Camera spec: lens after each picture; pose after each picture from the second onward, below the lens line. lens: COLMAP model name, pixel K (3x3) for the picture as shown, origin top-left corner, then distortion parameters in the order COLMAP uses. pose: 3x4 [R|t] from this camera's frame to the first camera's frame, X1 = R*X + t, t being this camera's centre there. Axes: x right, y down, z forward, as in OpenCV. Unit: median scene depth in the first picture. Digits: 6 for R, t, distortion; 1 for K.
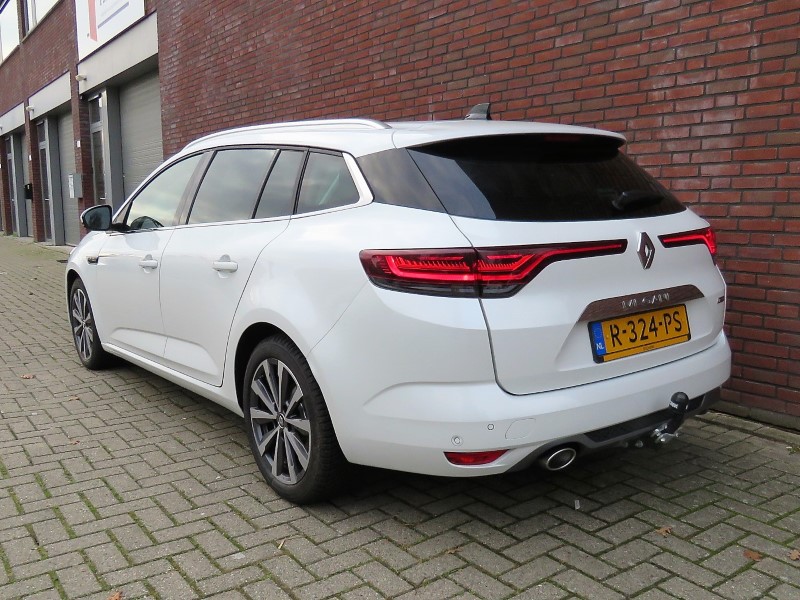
lens RADIAL K [[747.1, 0, 414.7], [0, 747.1, 249.3], [0, 0, 1]] dist [-0.009567, -0.012196]
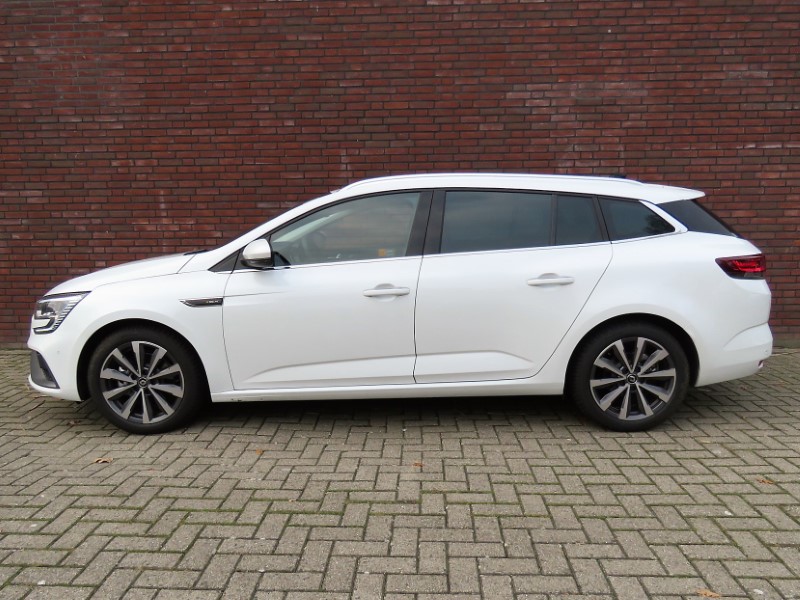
lens RADIAL K [[623.3, 0, 403.7], [0, 623.3, 267.6], [0, 0, 1]] dist [0.001043, -0.008541]
pose [[0.612504, -0.045974, 0.789129, -1.067966], [0.060528, 0.998104, 0.011168, -0.024646], [-0.788147, 0.040924, 0.614125, 0.438885]]
